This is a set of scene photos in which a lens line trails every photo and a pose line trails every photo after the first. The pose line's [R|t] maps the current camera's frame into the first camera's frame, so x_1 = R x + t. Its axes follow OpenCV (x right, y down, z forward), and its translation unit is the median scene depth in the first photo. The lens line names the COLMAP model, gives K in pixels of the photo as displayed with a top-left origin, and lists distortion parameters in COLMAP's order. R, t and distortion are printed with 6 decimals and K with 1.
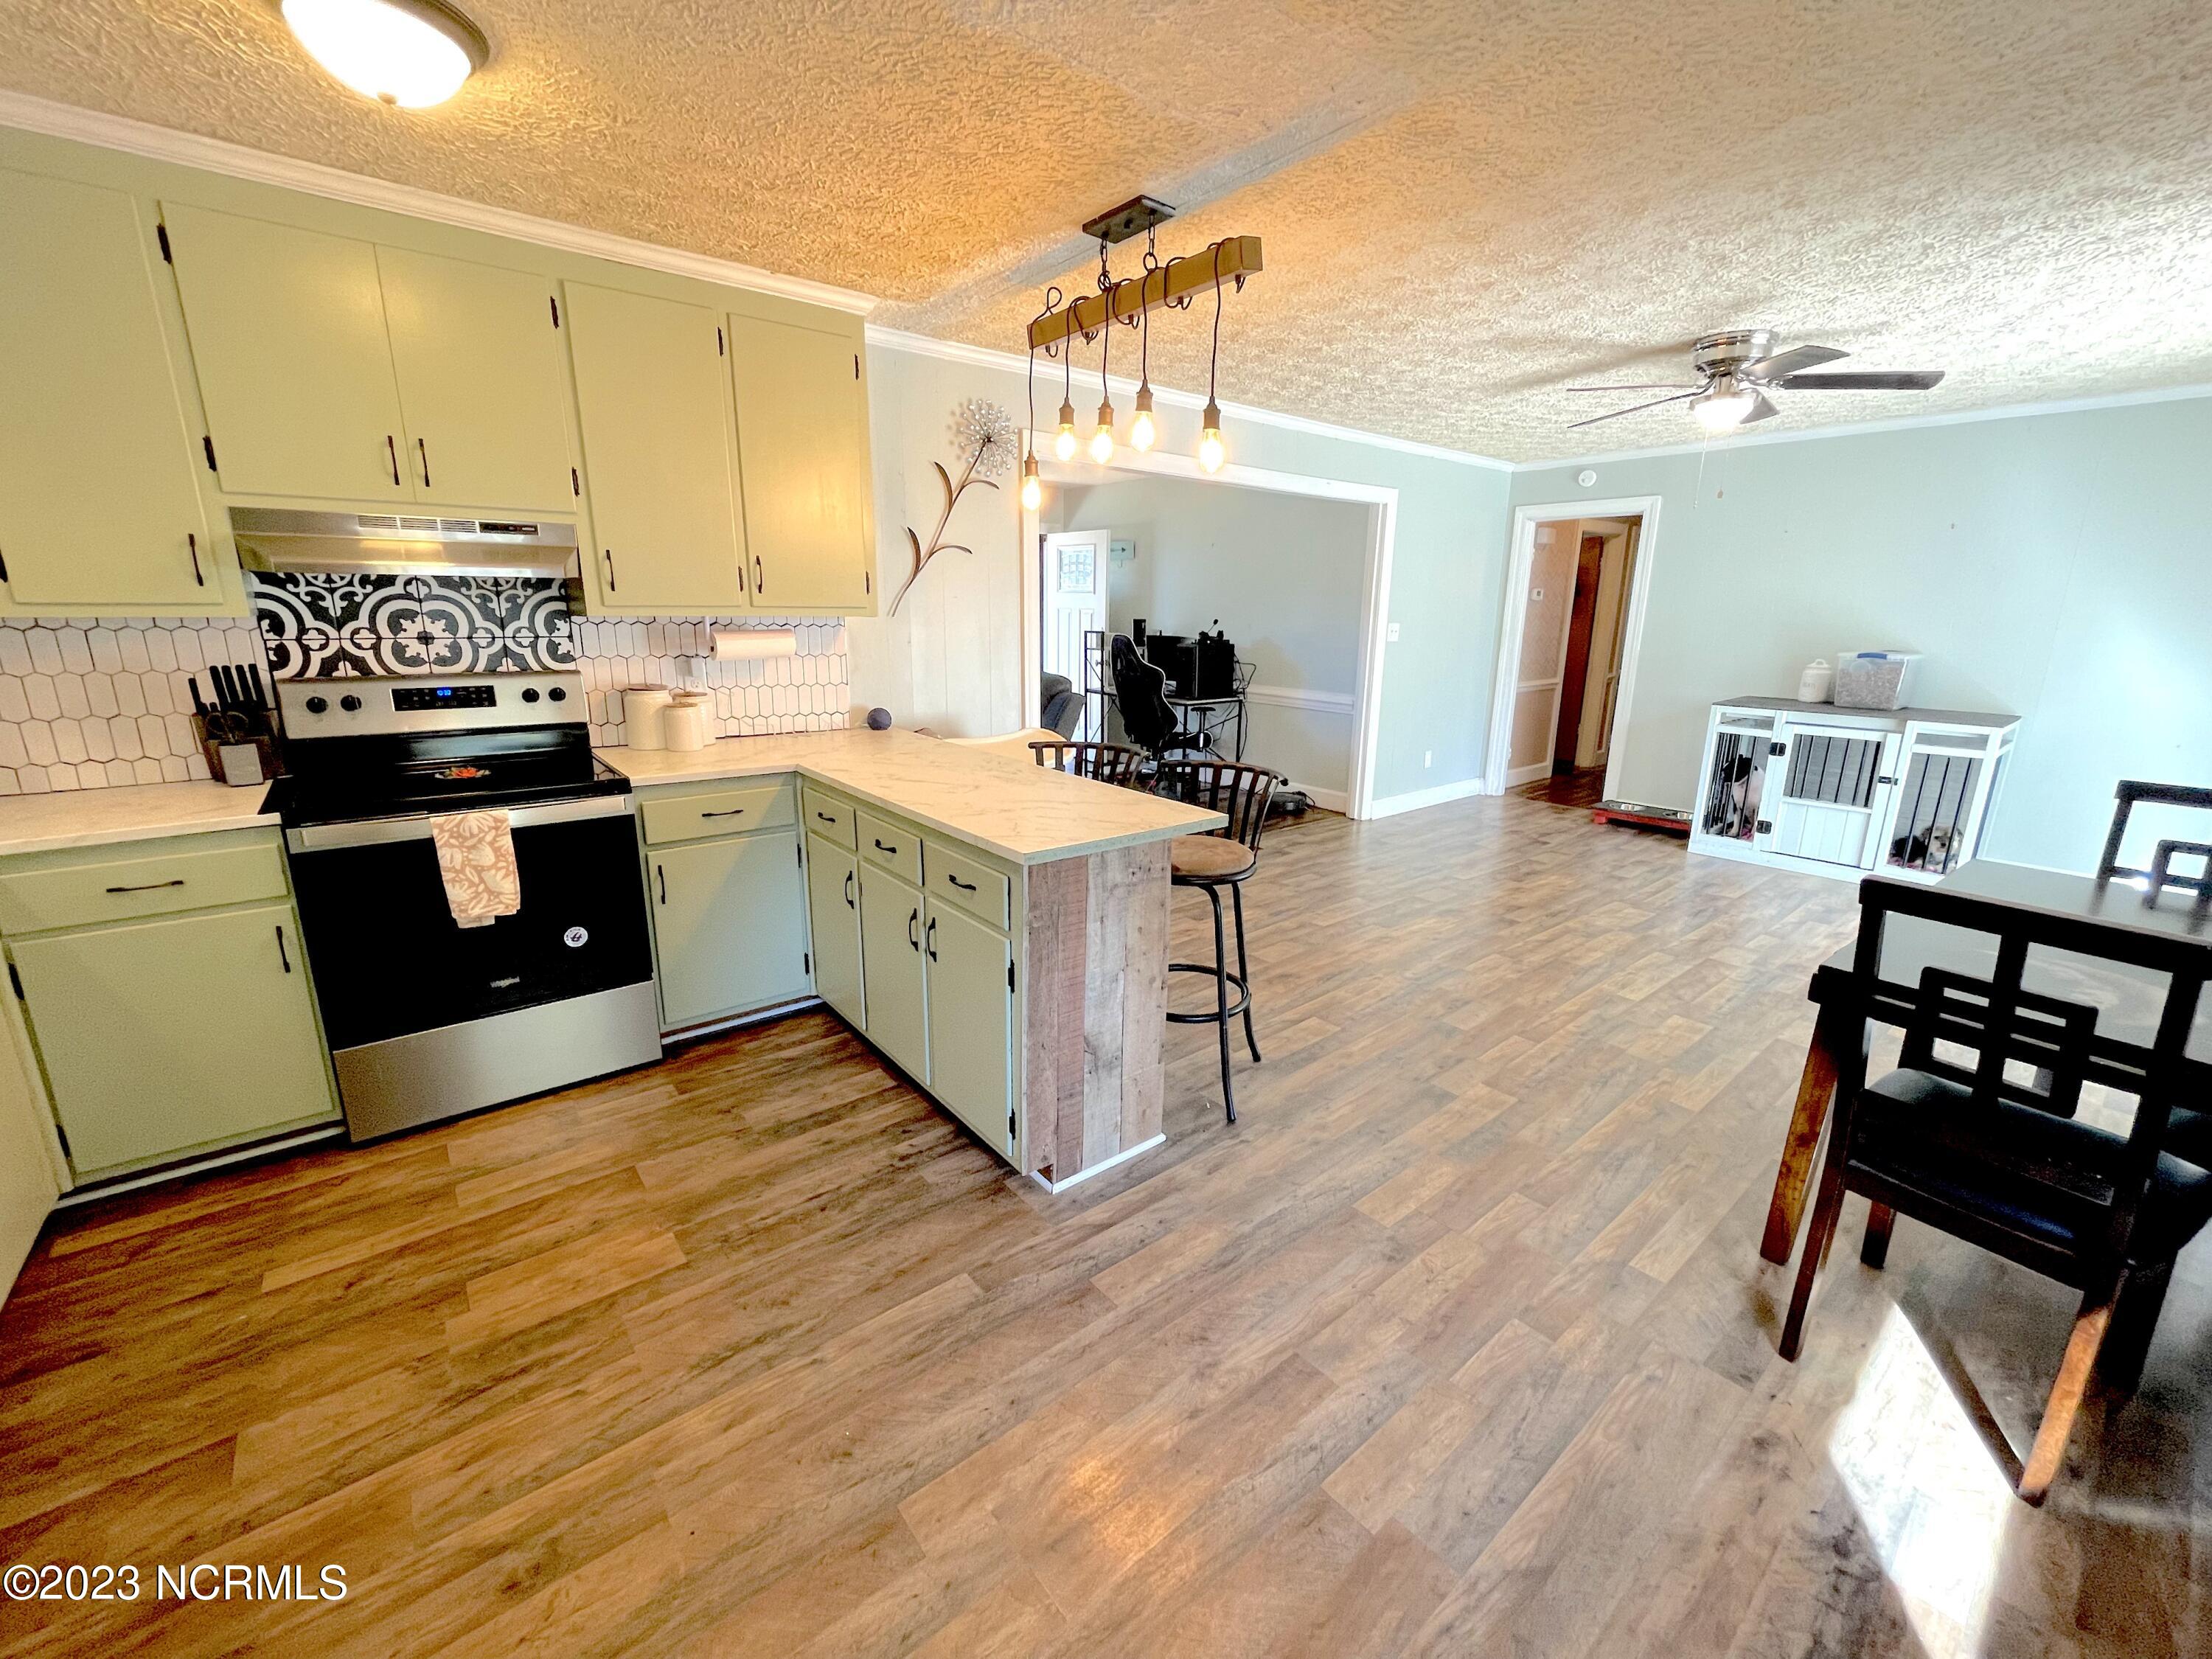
lens RADIAL K [[896.2, 0, 1107.4], [0, 896.2, 827.4], [0, 0, 1]] dist [-0.002132, -0.000515]
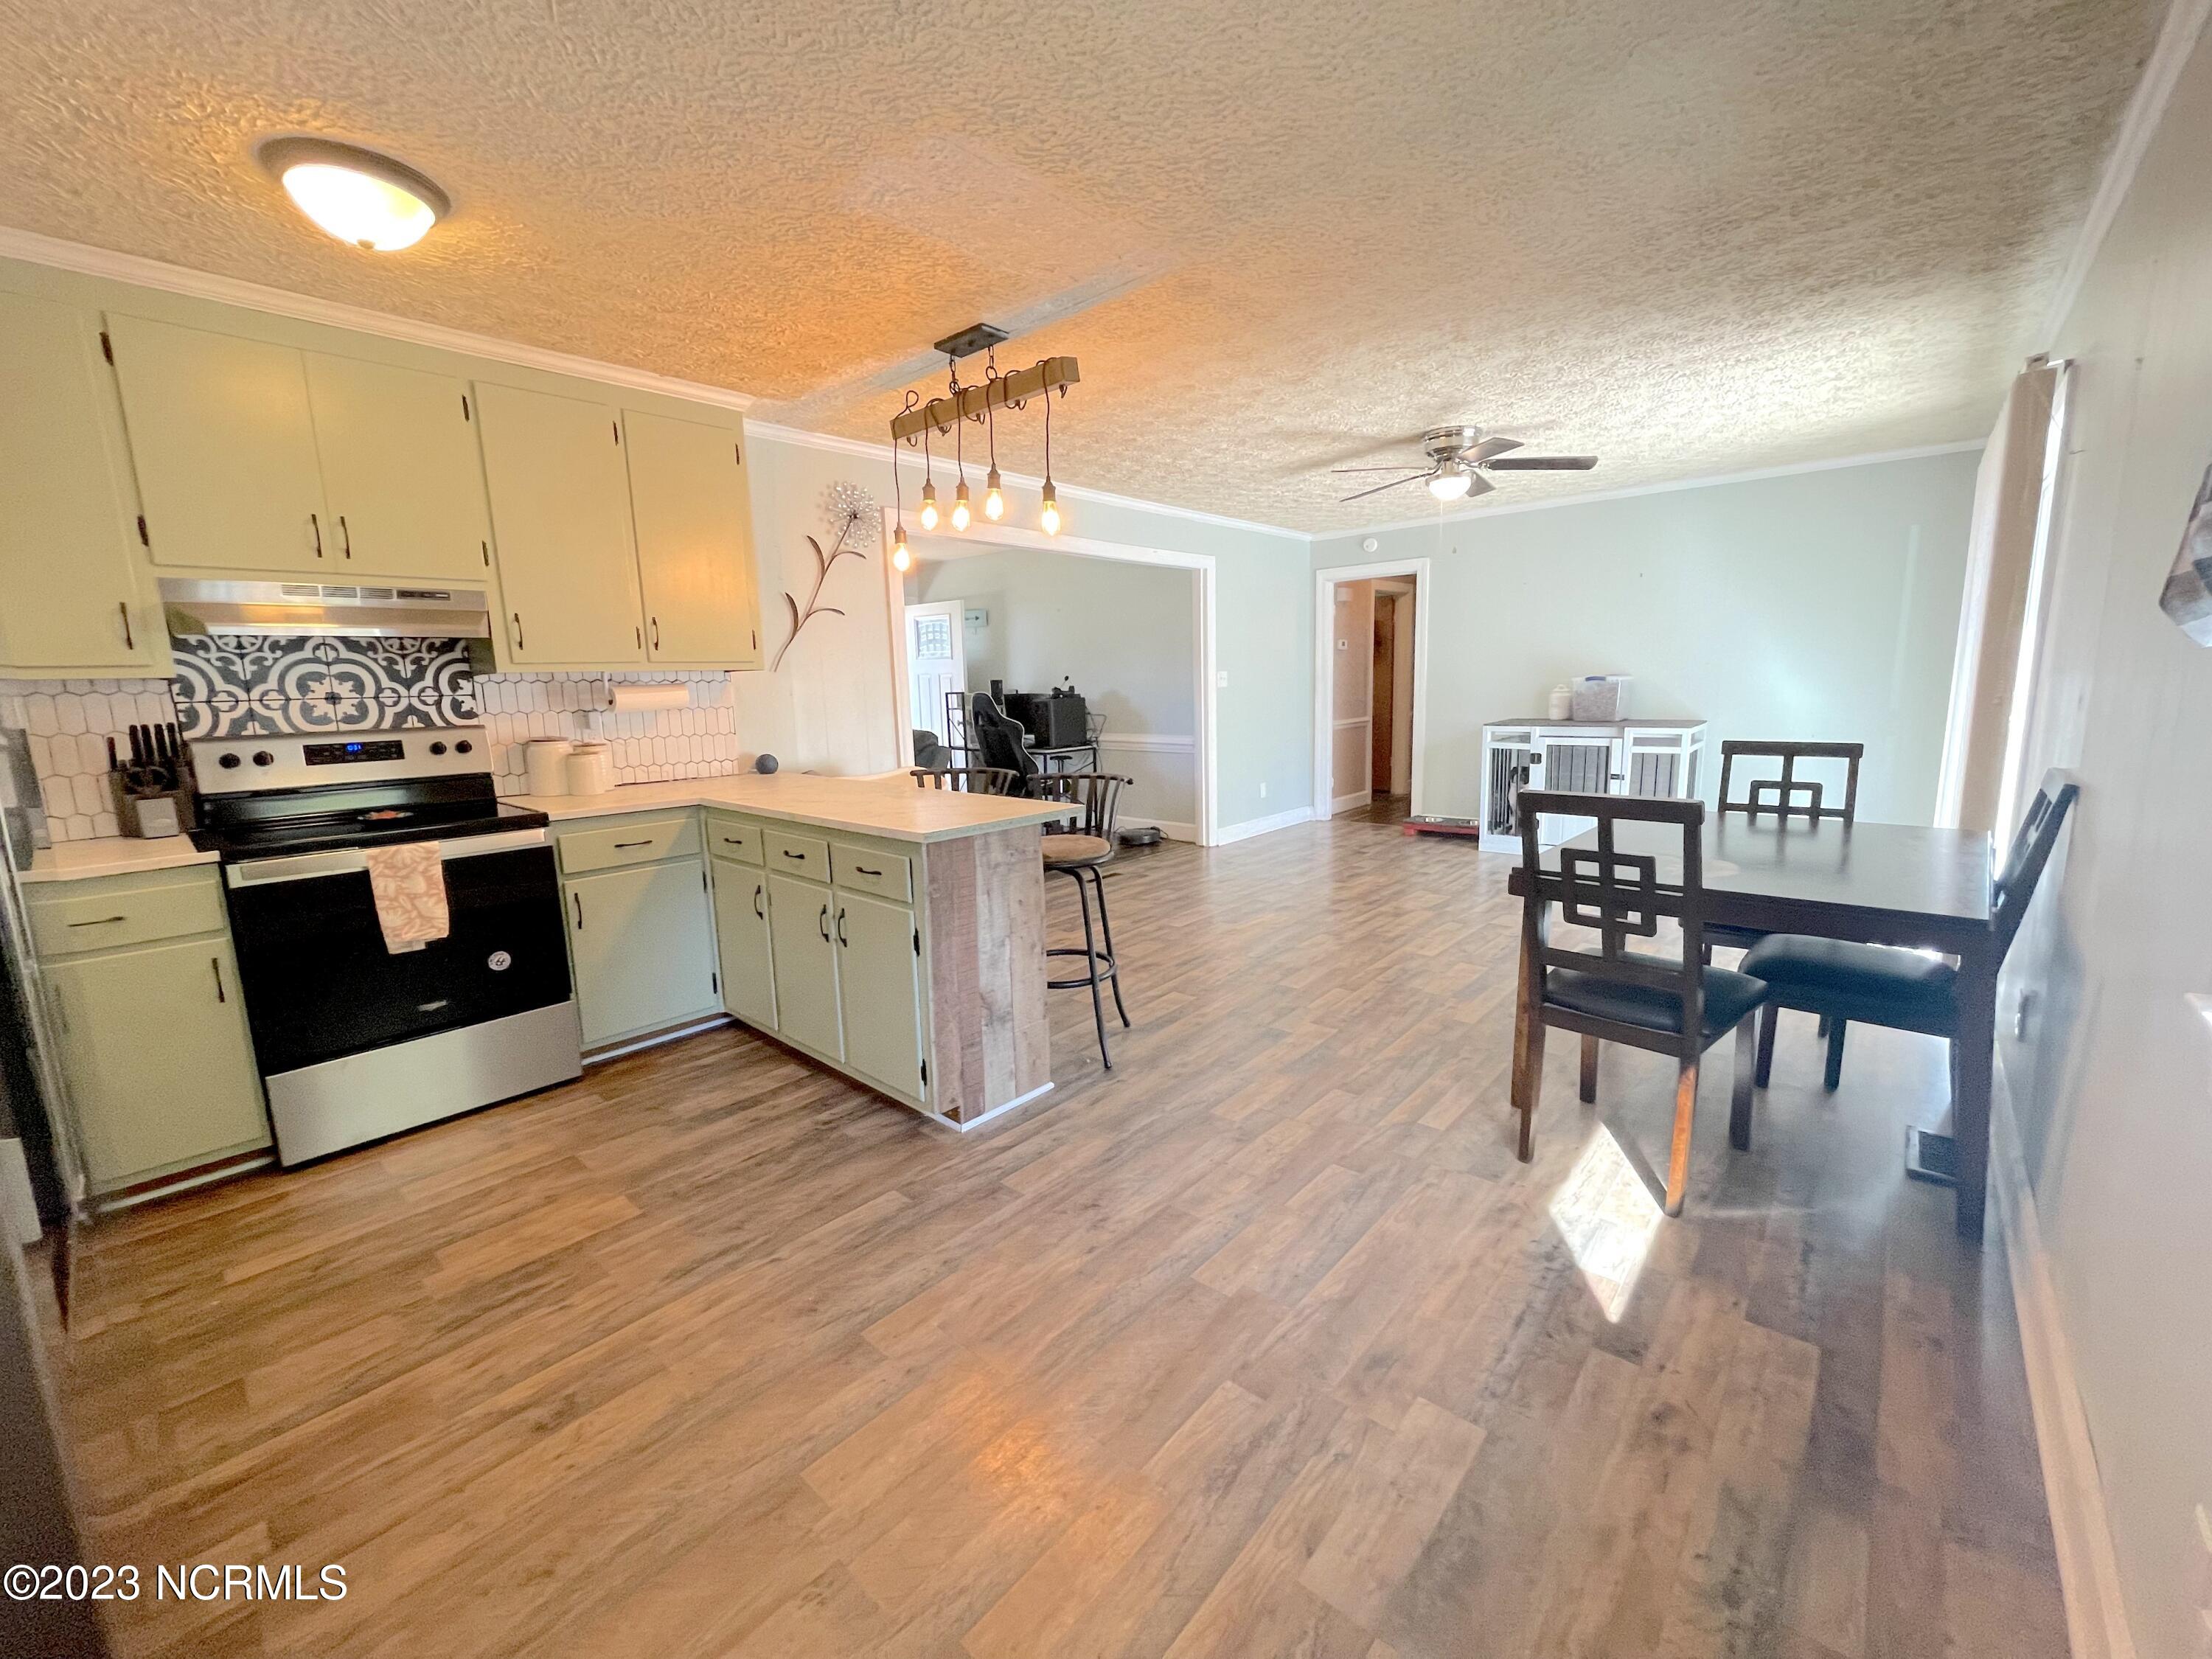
lens RADIAL K [[896.2, 0, 1109.2], [0, 896.2, 828.8], [0, 0, 1]] dist [-0.002132, -0.000515]
pose [[0.985997, -0.064945, 0.153597, -0.023826], [0.076912, 0.994340, -0.073293, 0.109490], [-0.147968, 0.084080, 0.985412, -0.210484]]
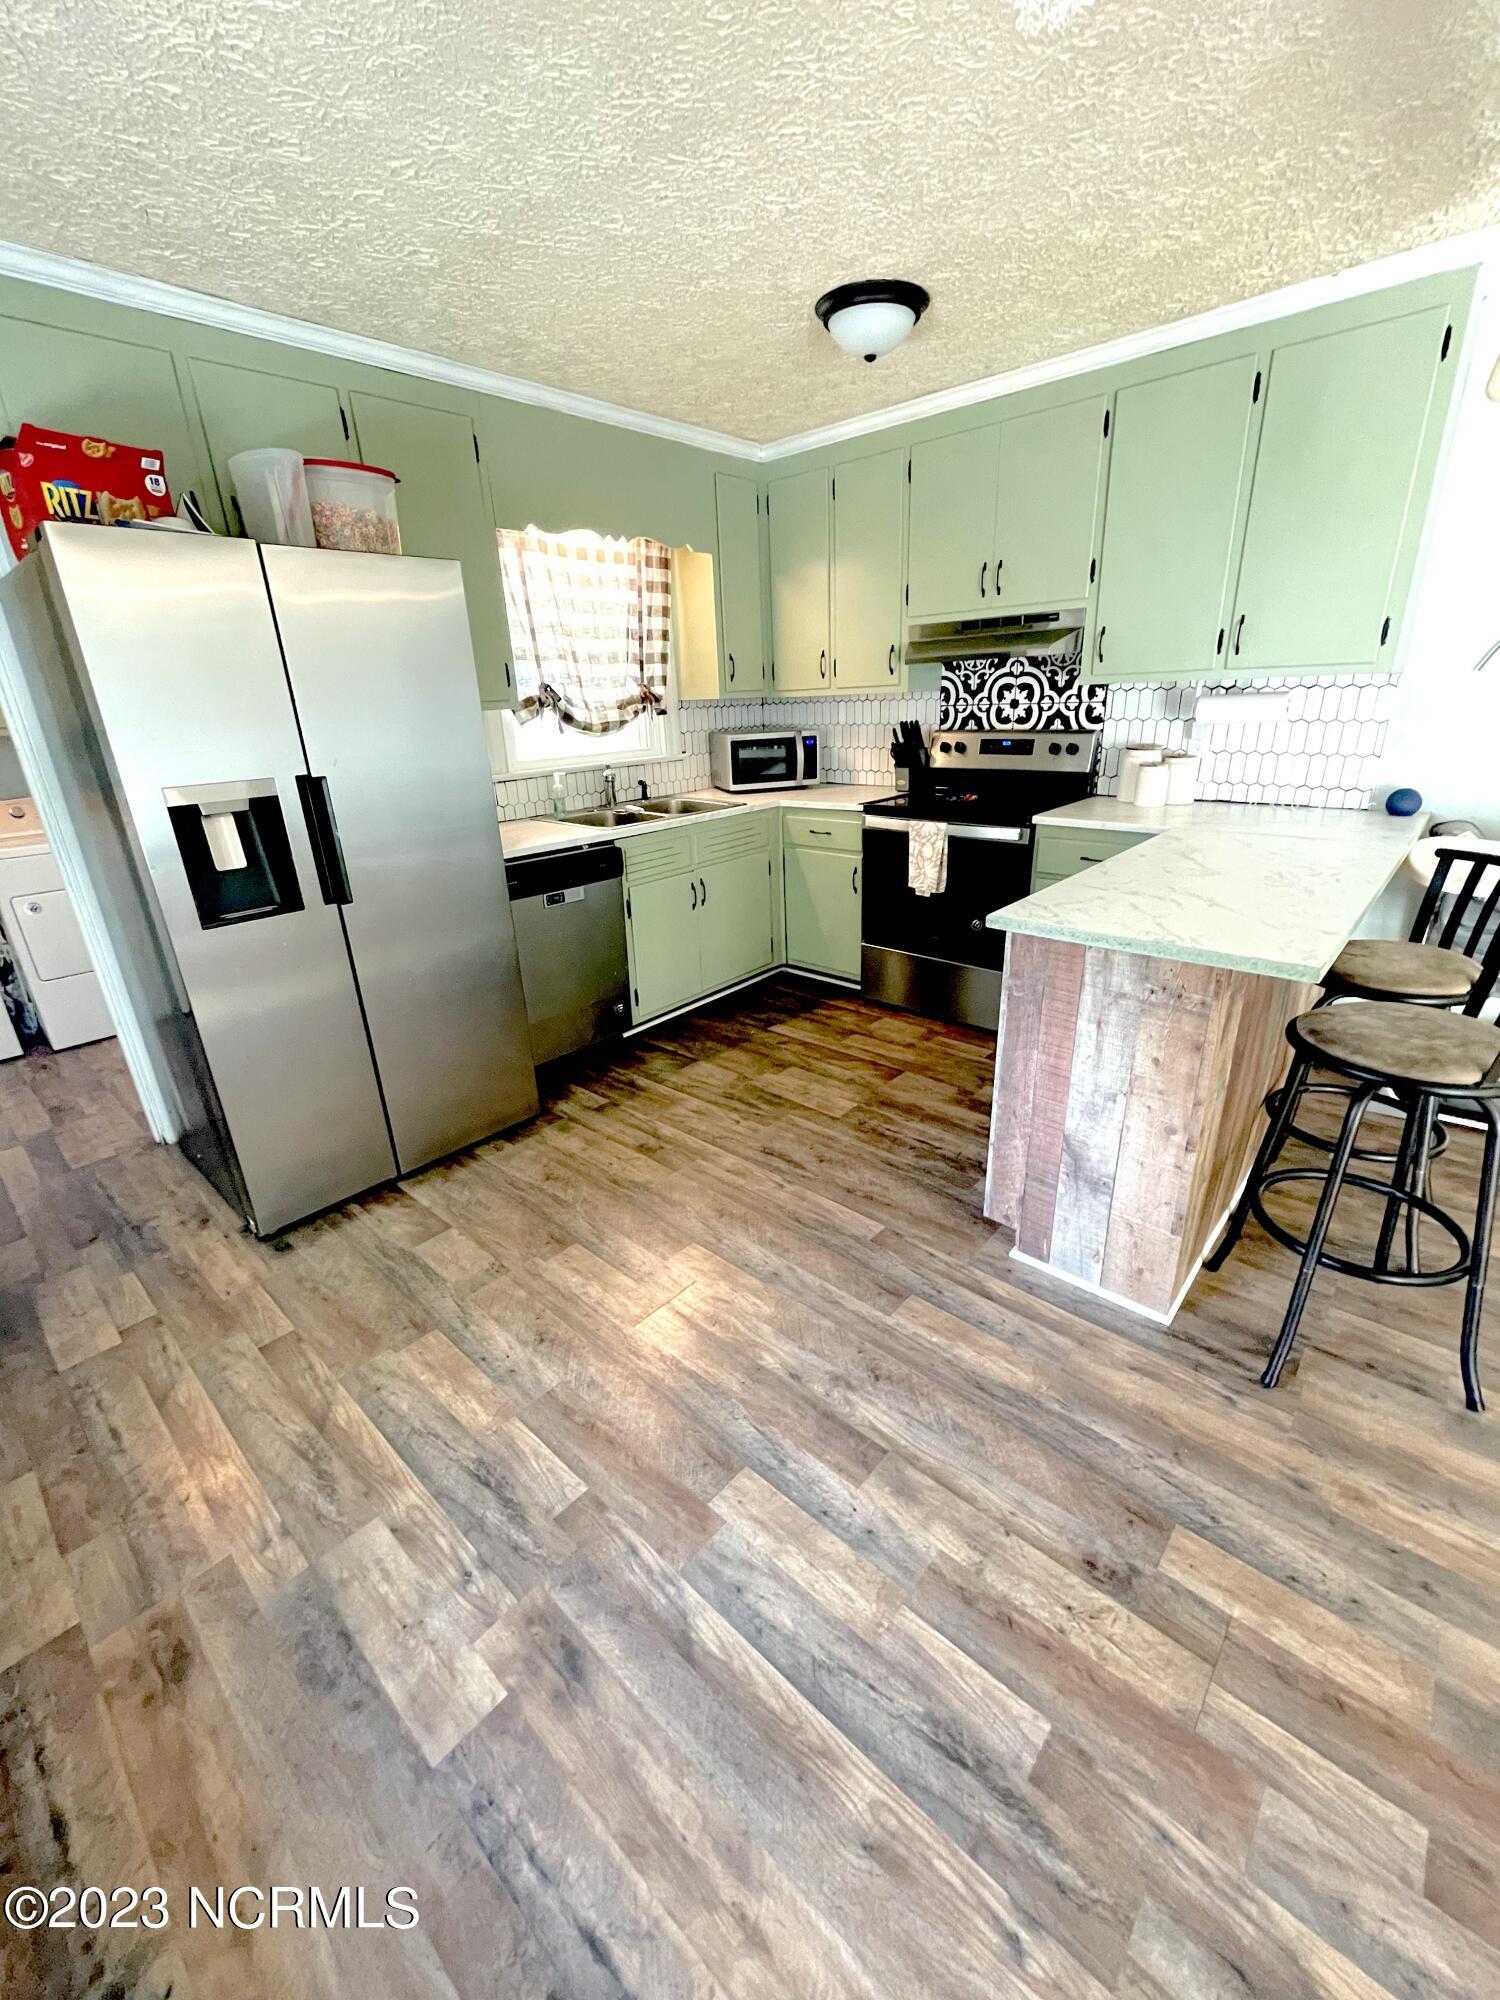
lens RADIAL K [[810.3, 0, 748.9], [0, 810.3, 999.3], [0, 0, 1]] dist [-0.002132, -0.000515]
pose [[0.146945, 0.333452, -0.931245, 0.645164], [-0.197573, 0.932388, 0.302685, -0.091115], [0.969212, 0.139510, 0.202891, 0.451577]]
